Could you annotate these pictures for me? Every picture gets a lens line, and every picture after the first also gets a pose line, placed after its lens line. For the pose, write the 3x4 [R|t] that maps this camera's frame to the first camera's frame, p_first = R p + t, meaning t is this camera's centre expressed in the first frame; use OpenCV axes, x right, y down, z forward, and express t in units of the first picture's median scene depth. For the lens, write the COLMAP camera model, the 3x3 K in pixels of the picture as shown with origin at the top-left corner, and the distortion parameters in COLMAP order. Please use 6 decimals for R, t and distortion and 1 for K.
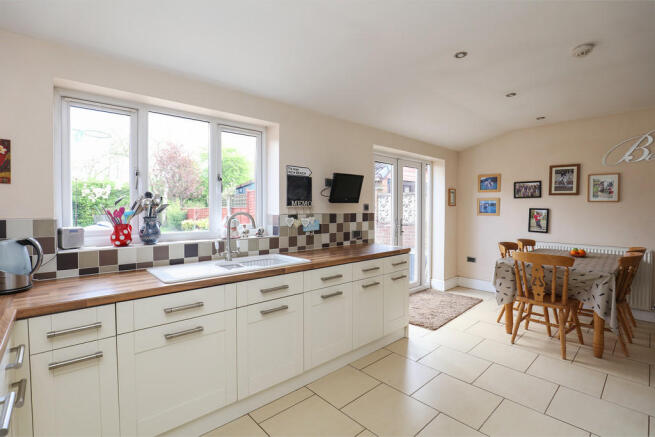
lens RADIAL K [[306.2, 0, 326.8], [0, 306.2, 211.0], [0, 0, 1]] dist [-0.028333, -0.000123]
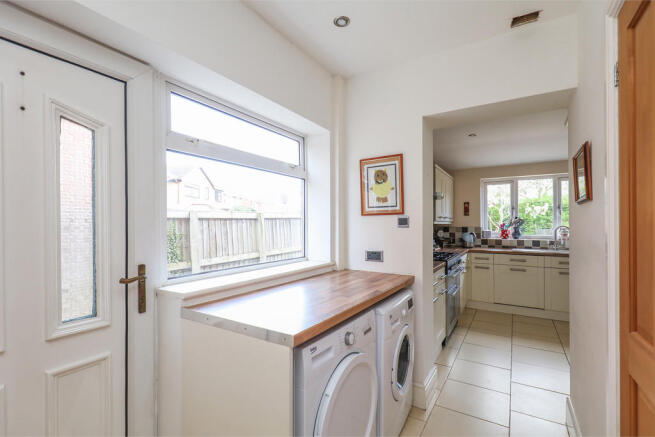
lens RADIAL K [[299.8, 0, 327.5], [0, 299.8, 218.5], [0, 0, 1]] dist [-0.000167, -0.000038]
pose [[0.279392, -0.014662, -0.960065, 1.269952], [-0.009511, 0.999792, -0.018037, 0.007307], [0.960130, 0.014170, 0.279195, -1.078574]]
